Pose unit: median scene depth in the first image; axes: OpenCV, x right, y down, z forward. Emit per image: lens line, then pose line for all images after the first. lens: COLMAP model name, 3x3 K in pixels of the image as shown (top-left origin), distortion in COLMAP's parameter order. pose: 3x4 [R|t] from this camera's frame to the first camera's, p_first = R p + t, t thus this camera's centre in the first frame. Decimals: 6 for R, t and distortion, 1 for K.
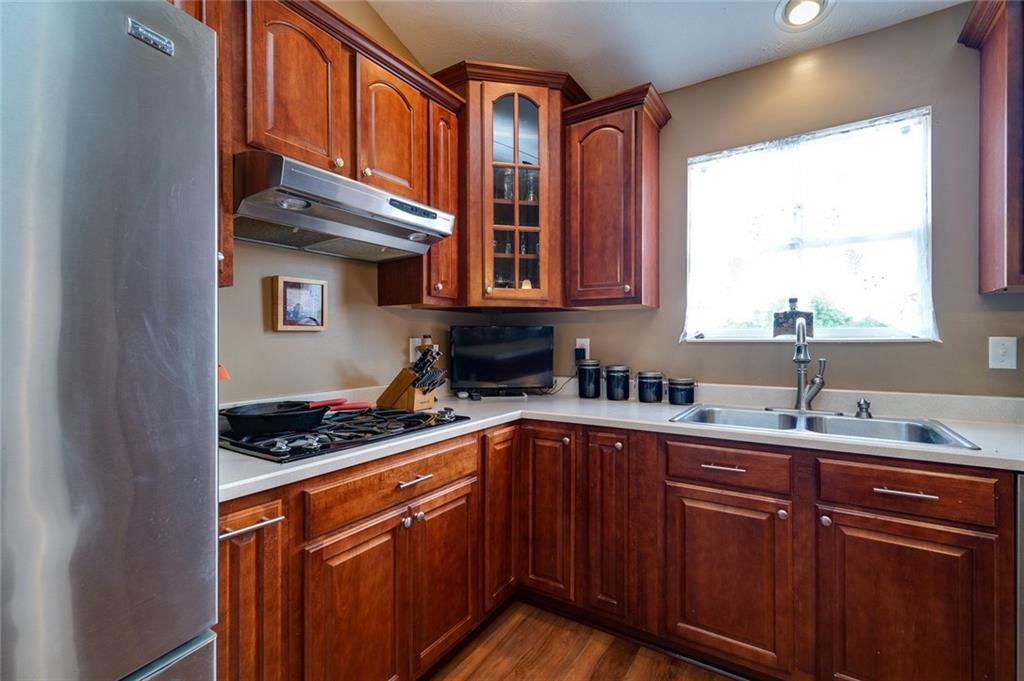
lens RADIAL K [[443.2, 0, 511.2], [0, 443.2, 340.8], [0, 0, 1]] dist [-0.000613, 0.000471]
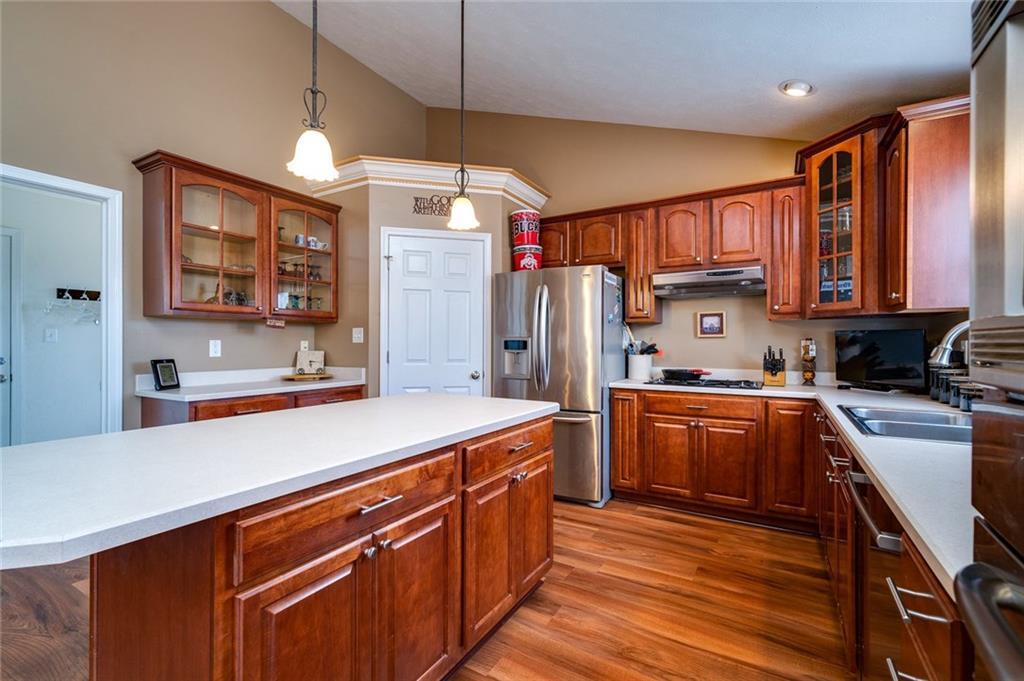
lens RADIAL K [[443.2, 0, 513.0], [0, 443.2, 340.5], [0, 0, 1]] dist [-0.000613, 0.000471]
pose [[0.047519, 0.002403, -0.998867, 1.343629], [-0.001394, 0.999996, 0.002340, -0.008690], [0.998869, 0.001282, 0.047523, -0.002221]]
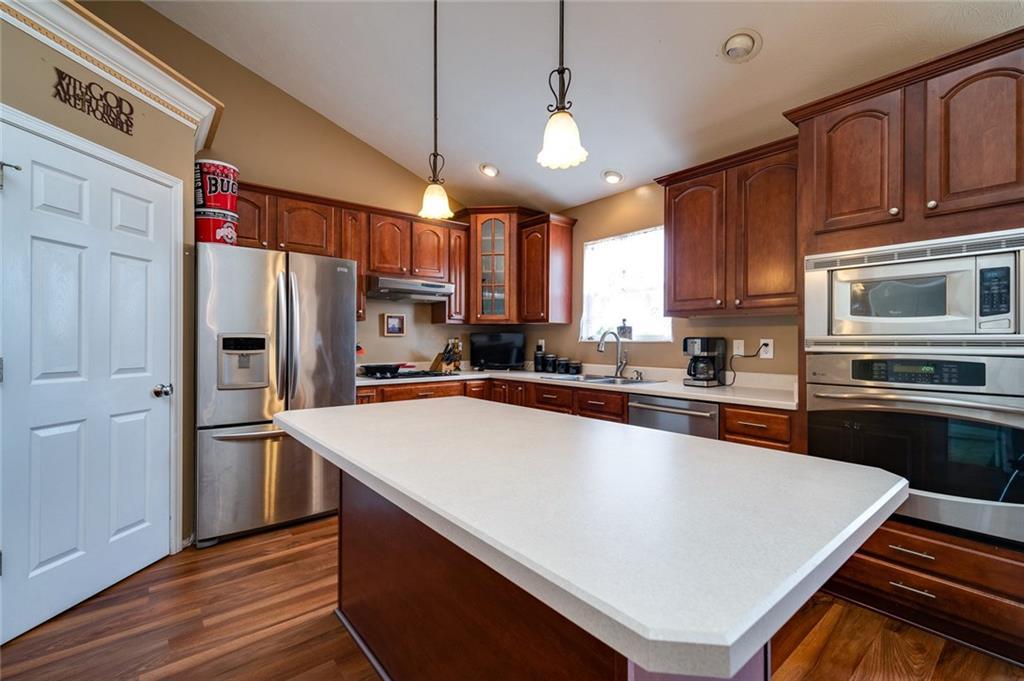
lens RADIAL K [[443.2, 0, 515.7], [0, 443.2, 341.0], [0, 0, 1]] dist [-0.000613, 0.000471]
pose [[0.954311, 0.005931, -0.298757, 0.759496], [-0.005954, 0.999982, 0.000832, -0.000584], [0.298756, 0.000985, 0.954329, -0.950143]]
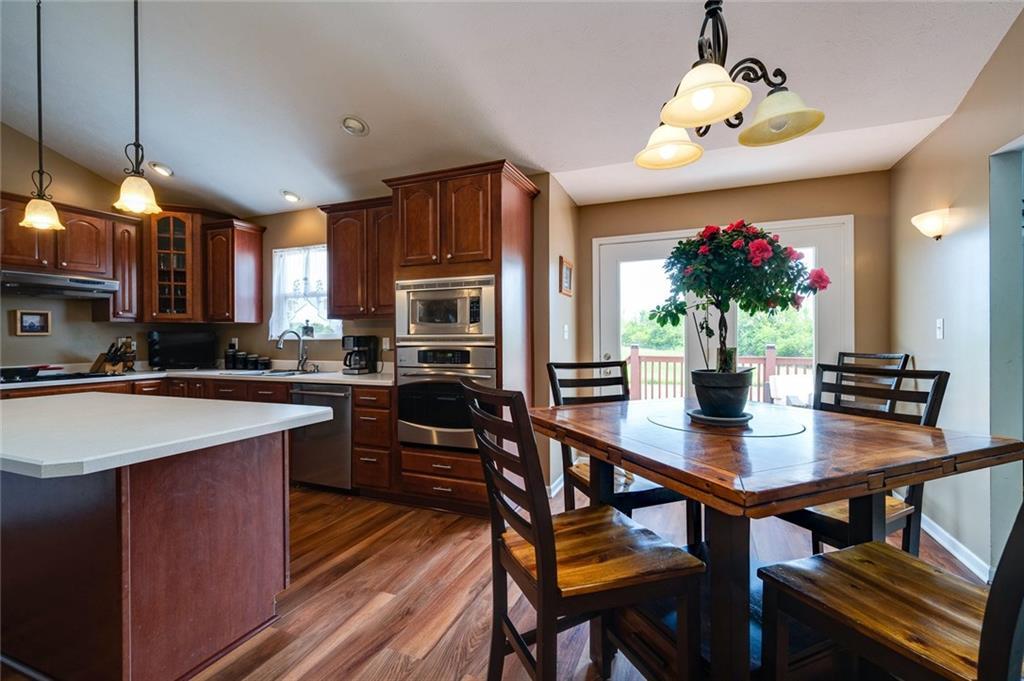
lens RADIAL K [[443.2, 0, 514.0], [0, 443.2, 338.6], [0, 0, 1]] dist [-0.000613, 0.000471]
pose [[0.980891, -0.001552, 0.194550, 1.211555], [0.001250, 0.999998, 0.001677, -0.005459], [-0.194553, -0.001402, 0.980891, -1.348804]]
